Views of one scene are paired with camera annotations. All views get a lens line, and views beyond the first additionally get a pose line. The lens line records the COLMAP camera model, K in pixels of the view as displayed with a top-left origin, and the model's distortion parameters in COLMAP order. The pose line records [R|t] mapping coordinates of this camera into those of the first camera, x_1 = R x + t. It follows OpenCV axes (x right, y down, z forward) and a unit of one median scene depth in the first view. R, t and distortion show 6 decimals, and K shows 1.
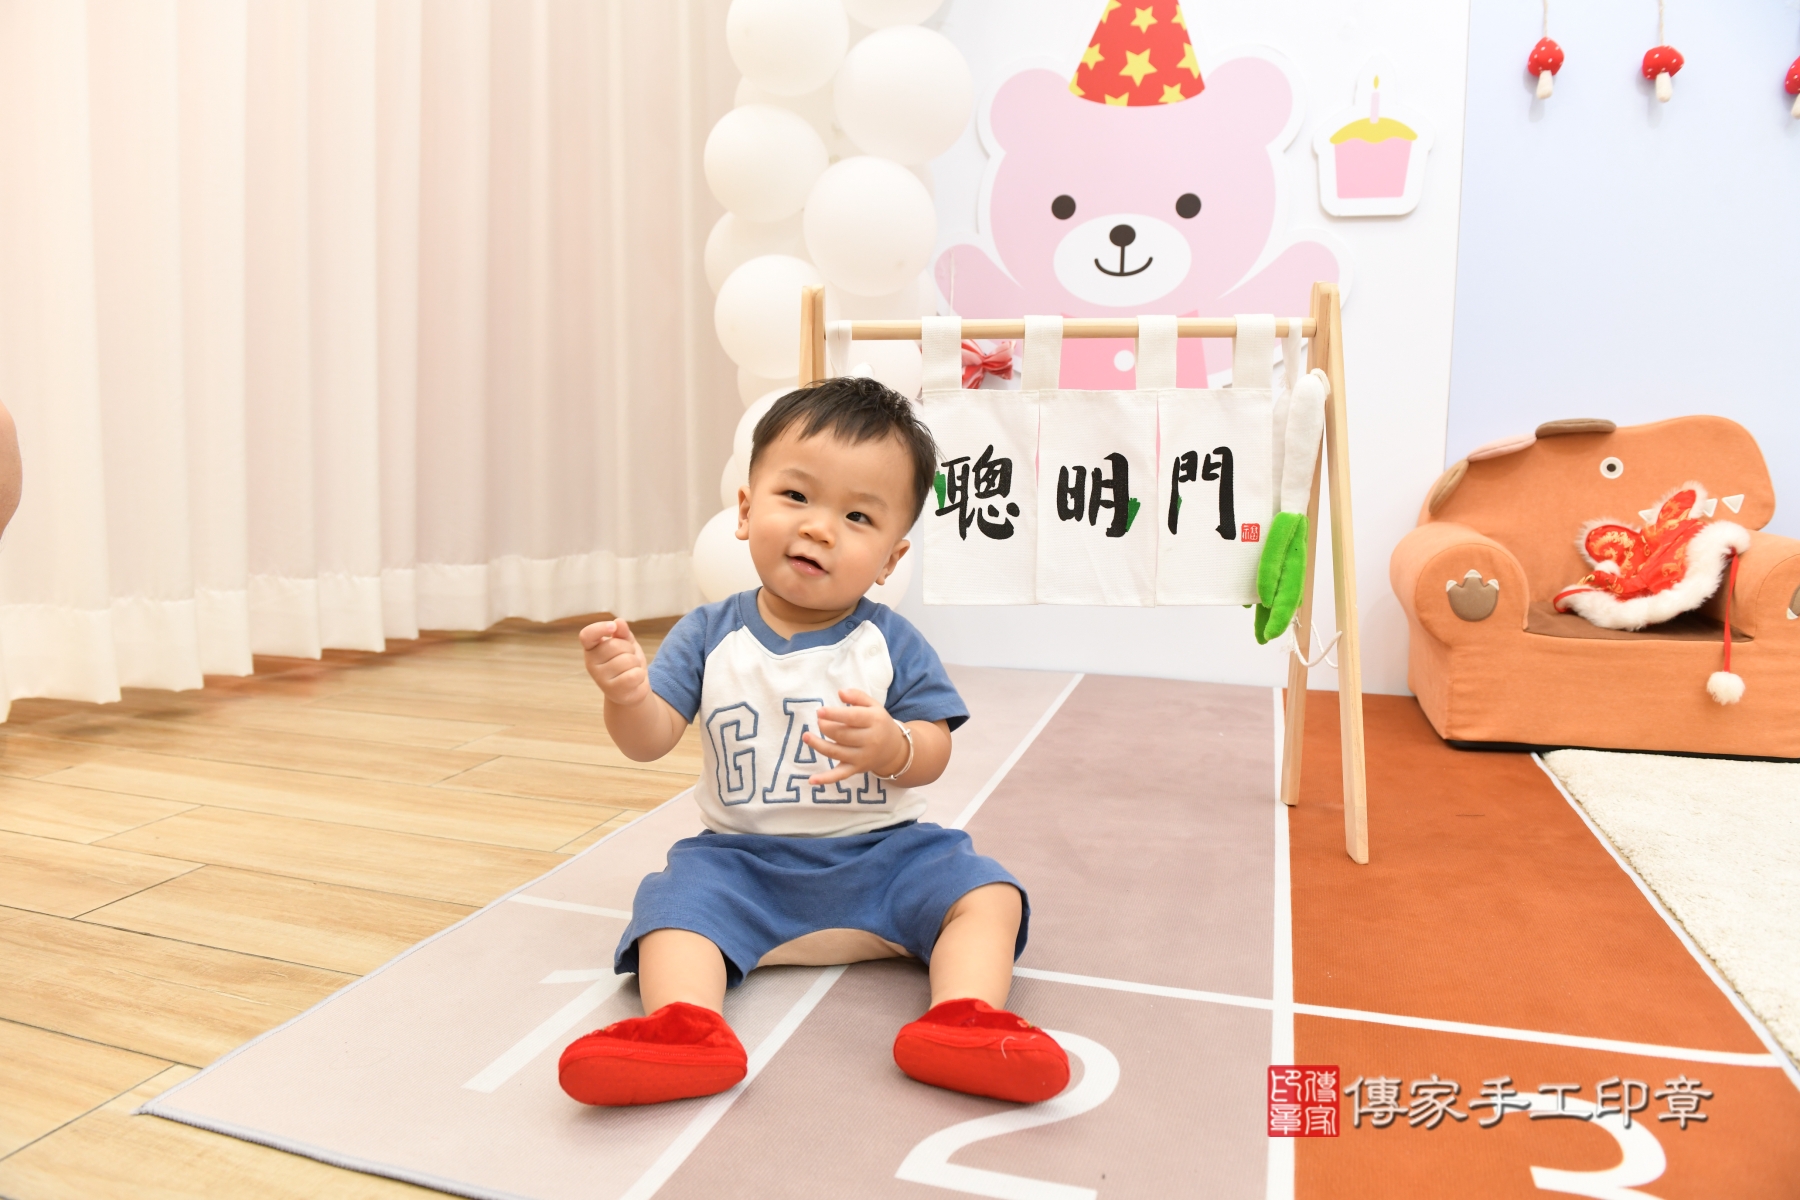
lens RADIAL K [[1231.3, 0, 878.7], [0, 1231.3, 605.9], [0, 0, 1]] dist [-0.052757, -0.001376]
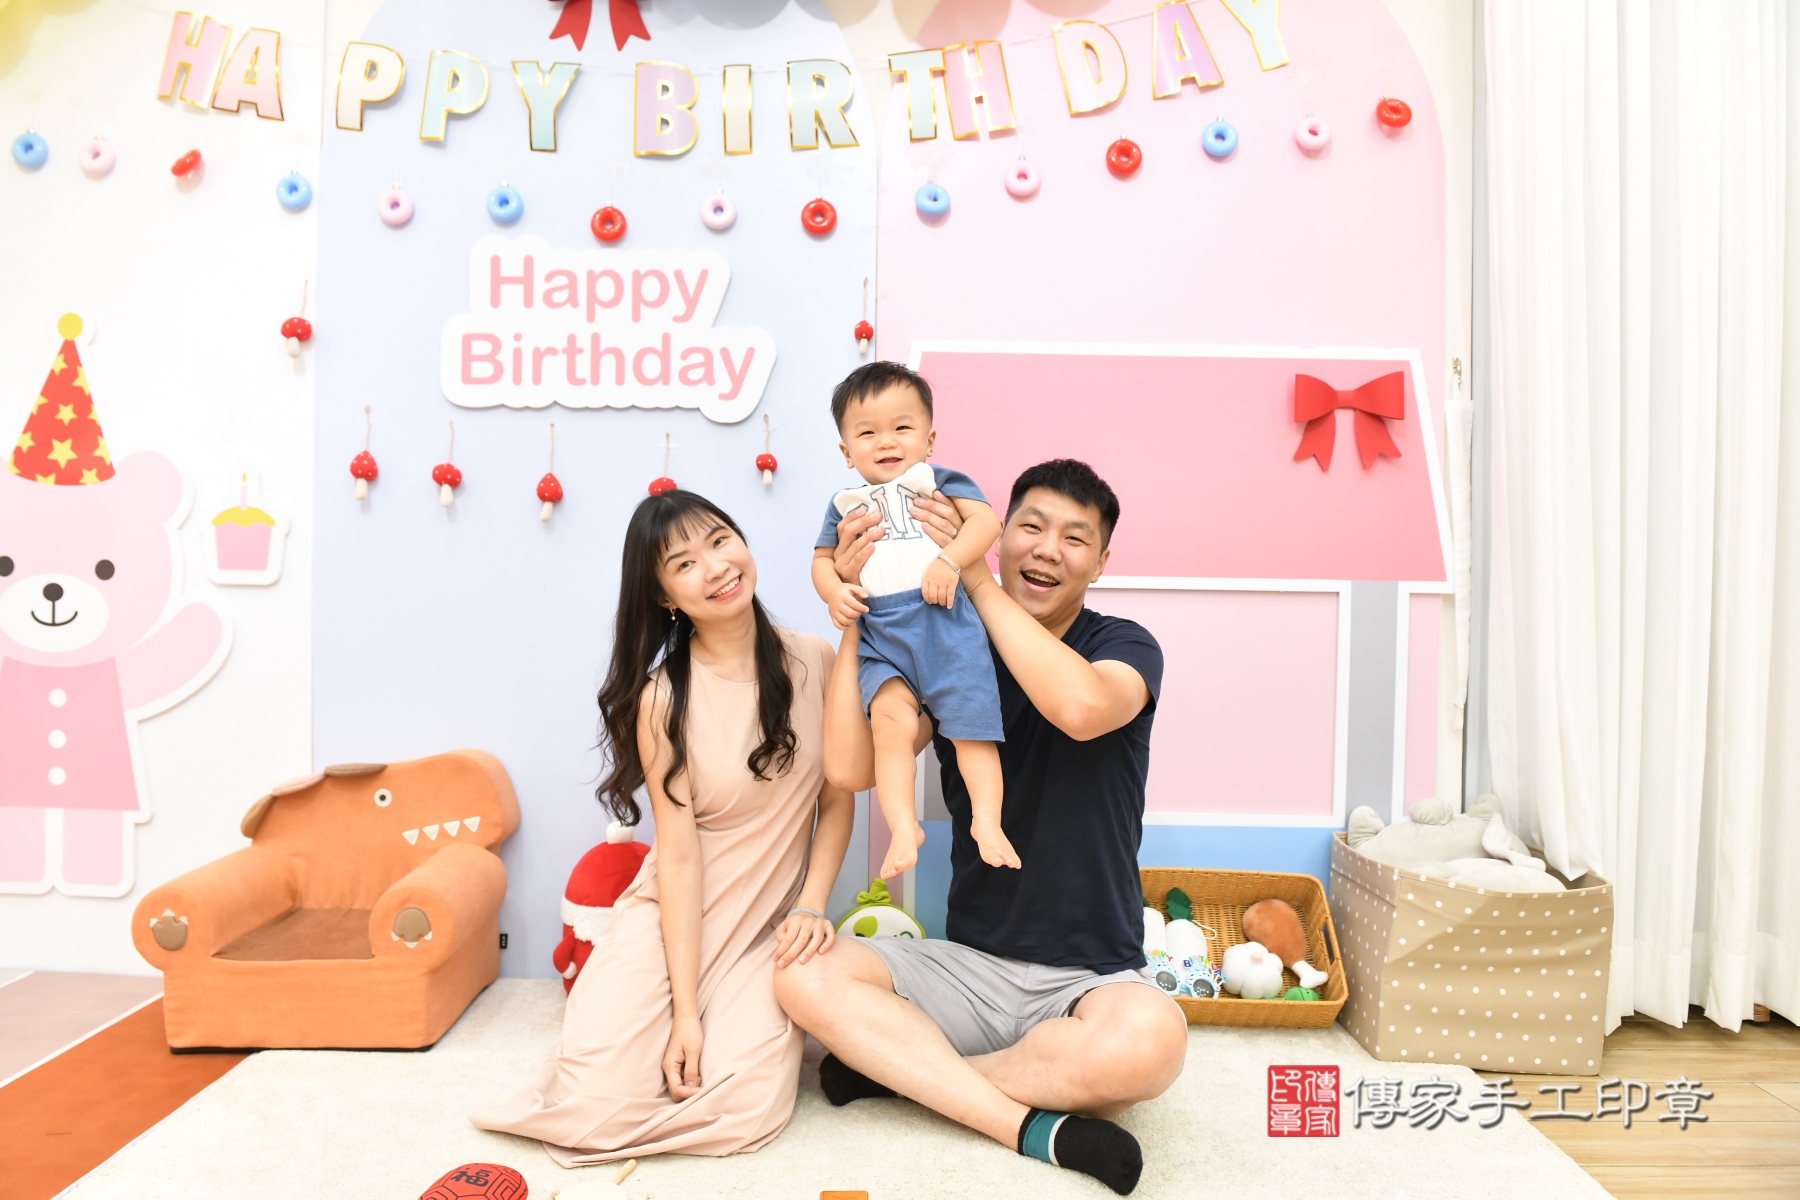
lens RADIAL K [[1231.3, 0, 892.0], [0, 1231.3, 603.7], [0, 0, 1]] dist [-0.052757, -0.001376]
pose [[0.957382, -0.005397, 0.288774, 0.671450], [0.036911, 0.993914, -0.103795, -0.151207], [-0.286456, 0.110030, 0.951754, -0.338077]]
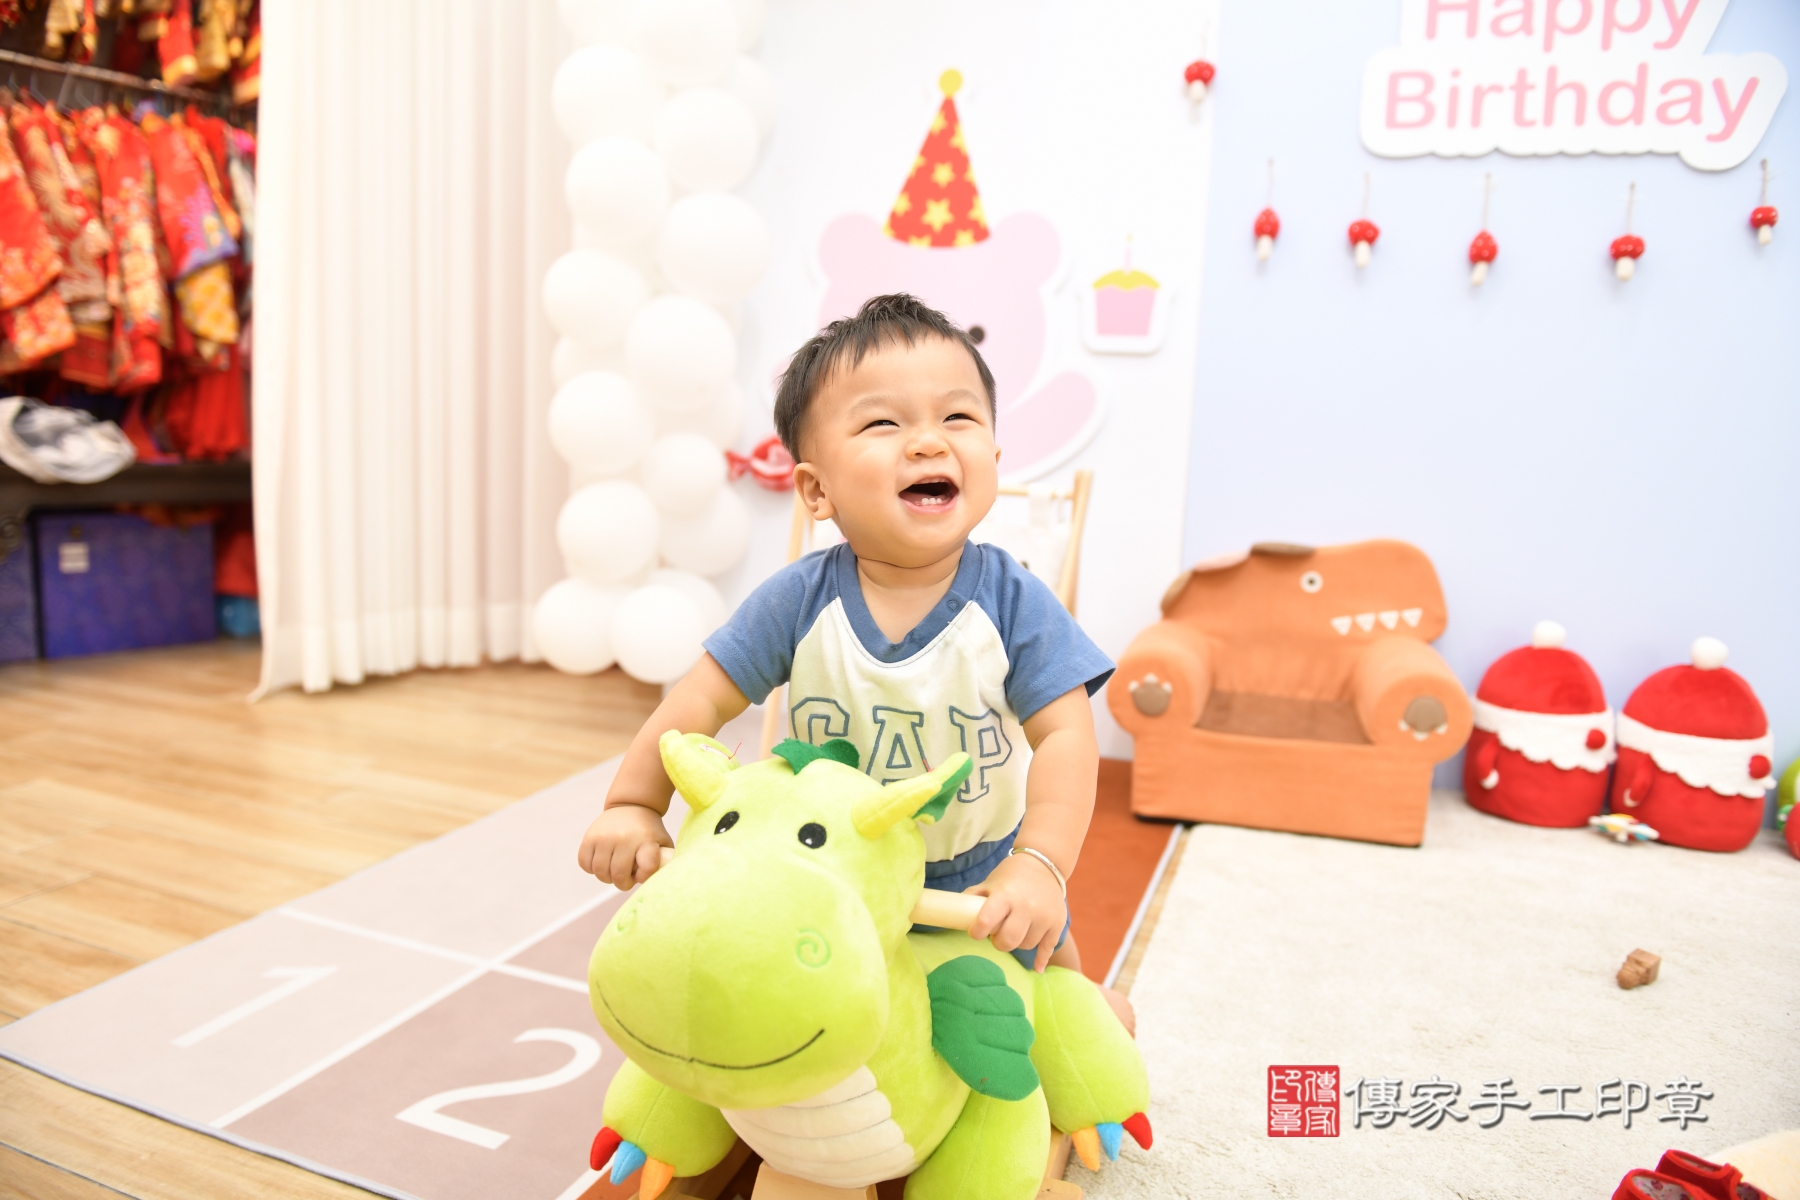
lens RADIAL K [[1231.3, 0, 880.0], [0, 1231.3, 609.8], [0, 0, 1]] dist [-0.052757, -0.001376]
pose [[0.998127, 0.037259, -0.048523, 0.237381], [-0.036309, 0.999134, 0.020316, -0.088687], [0.049238, -0.018516, 0.998615, -0.192170]]
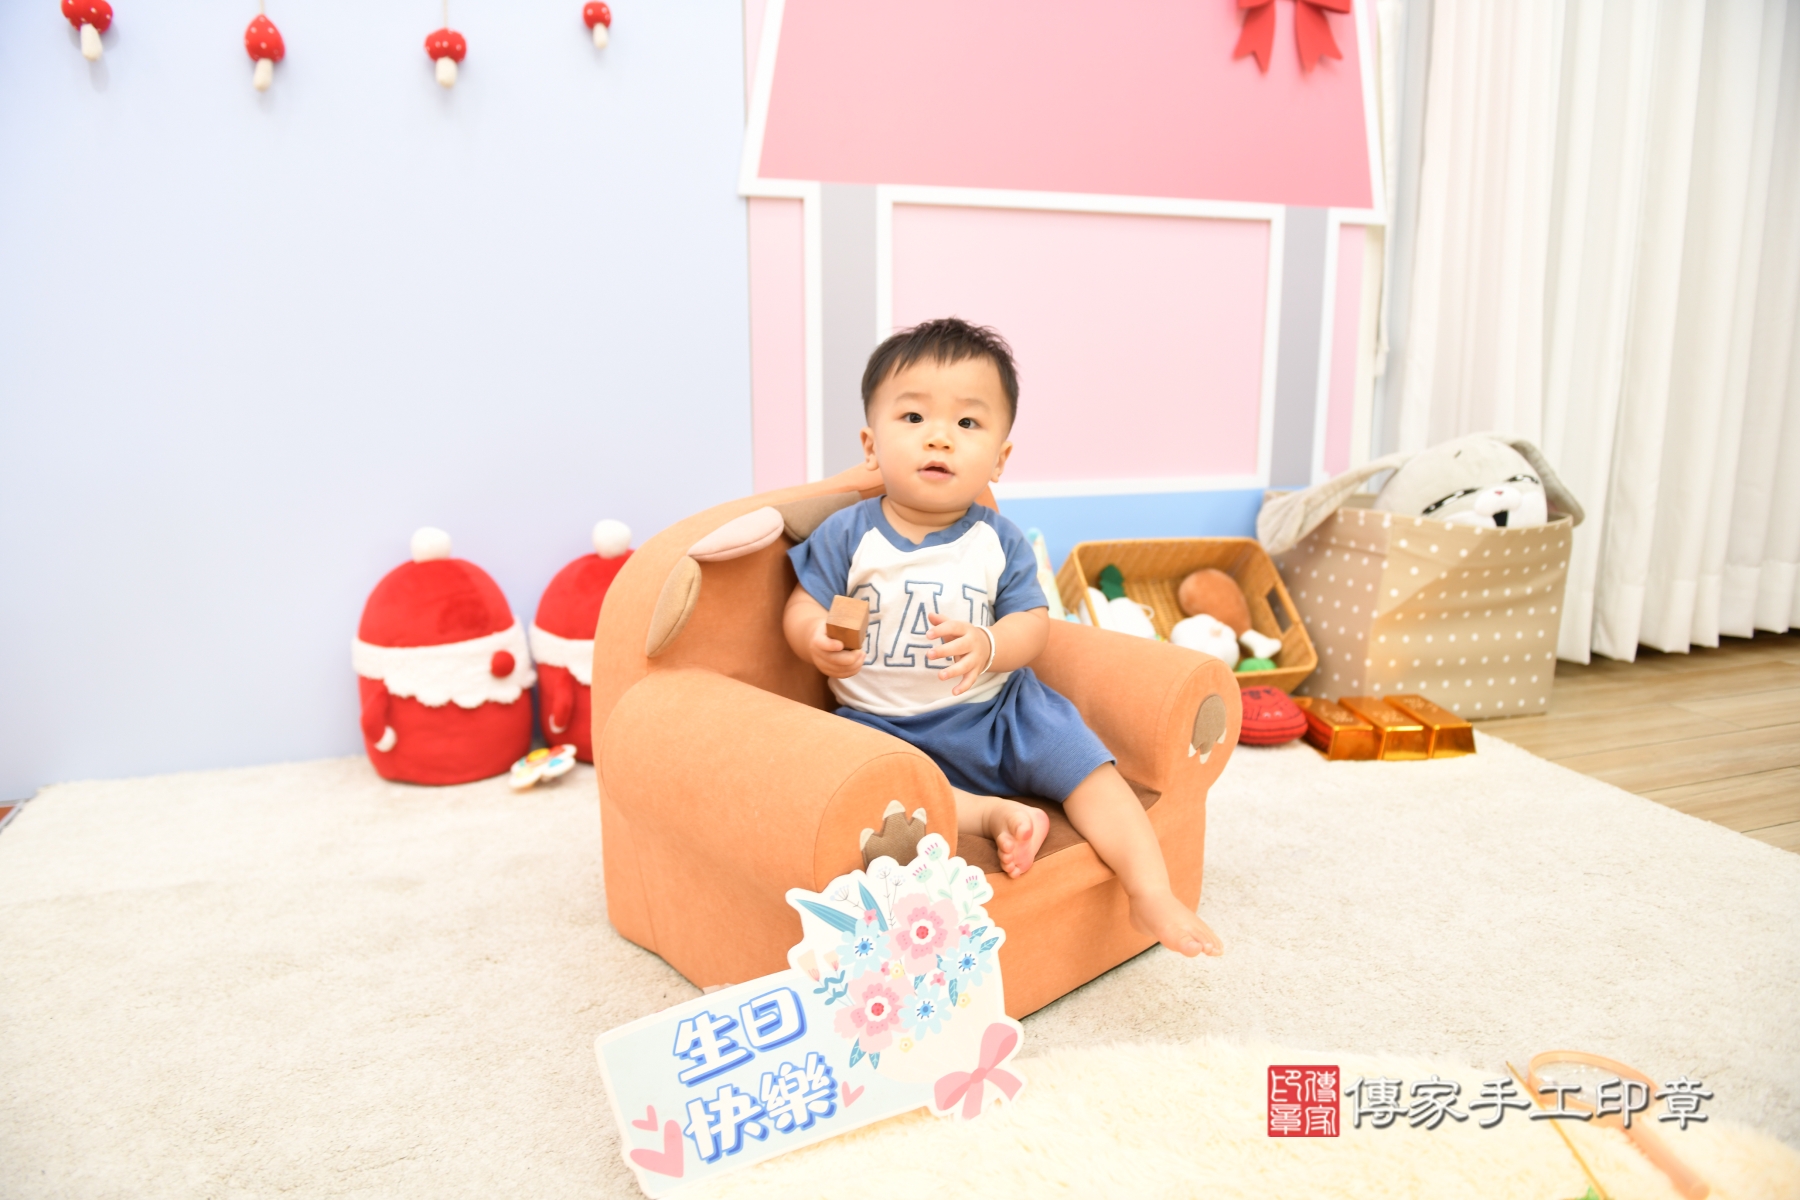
lens RADIAL K [[1231.3, 0, 890.6], [0, 1231.3, 607.8], [0, 0, 1]] dist [-0.052757, -0.001376]
pose [[0.797859, -0.140115, 0.586336, 0.516167], [0.092876, 0.989572, 0.110095, -0.086361], [-0.595647, -0.033384, 0.802552, 0.019087]]
